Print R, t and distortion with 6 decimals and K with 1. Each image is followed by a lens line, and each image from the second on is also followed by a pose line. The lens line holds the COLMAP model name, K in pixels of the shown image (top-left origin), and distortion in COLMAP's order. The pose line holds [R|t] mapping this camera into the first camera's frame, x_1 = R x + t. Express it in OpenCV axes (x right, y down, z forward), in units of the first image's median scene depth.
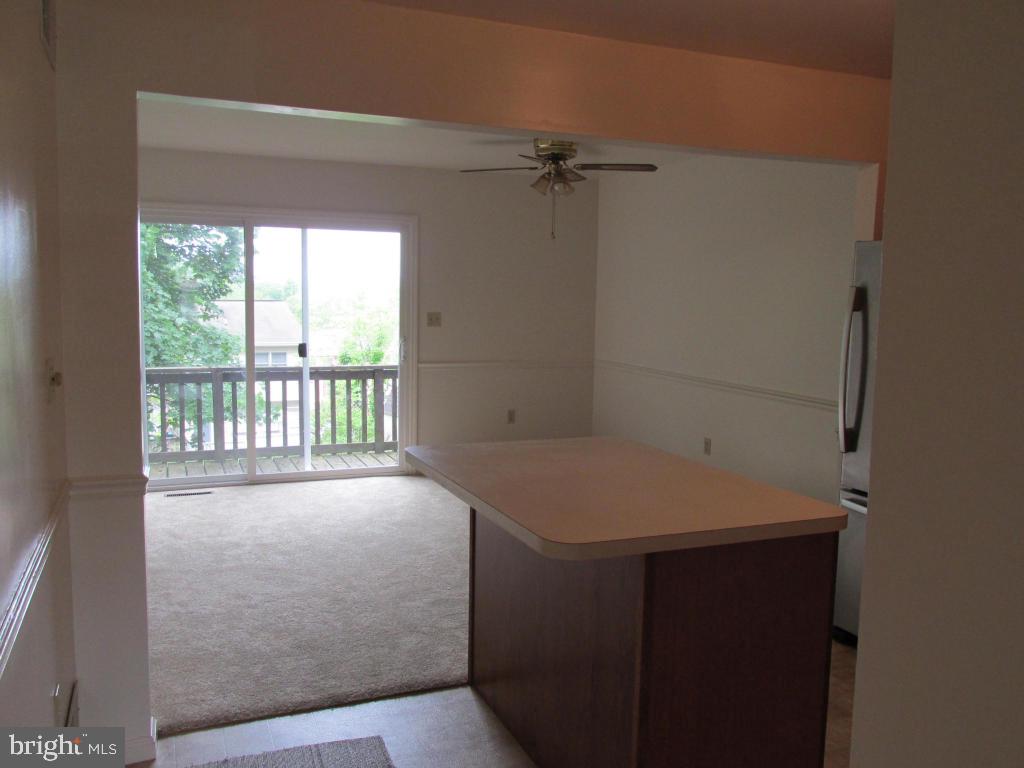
lens RADIAL K [[858.3, 0, 512.0], [0, 858.3, 384.0], [0, 0, 1]] dist [0.145795, 0.001200]
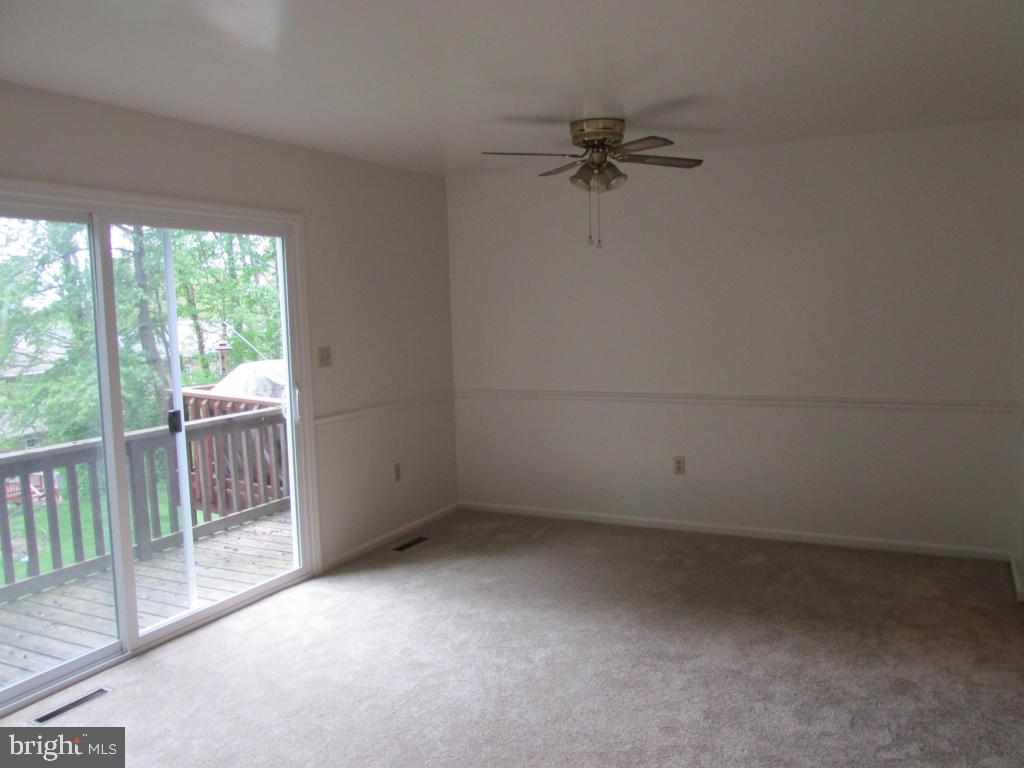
lens RADIAL K [[858.3, 0, 512.0], [0, 858.3, 384.0], [0, 0, 1]] dist [0.145795, 0.001200]
pose [[0.771759, -0.104822, 0.627216, -0.442031], [0.115614, 0.993012, 0.023697, -0.052967], [-0.625317, 0.054226, 0.778485, 0.341383]]
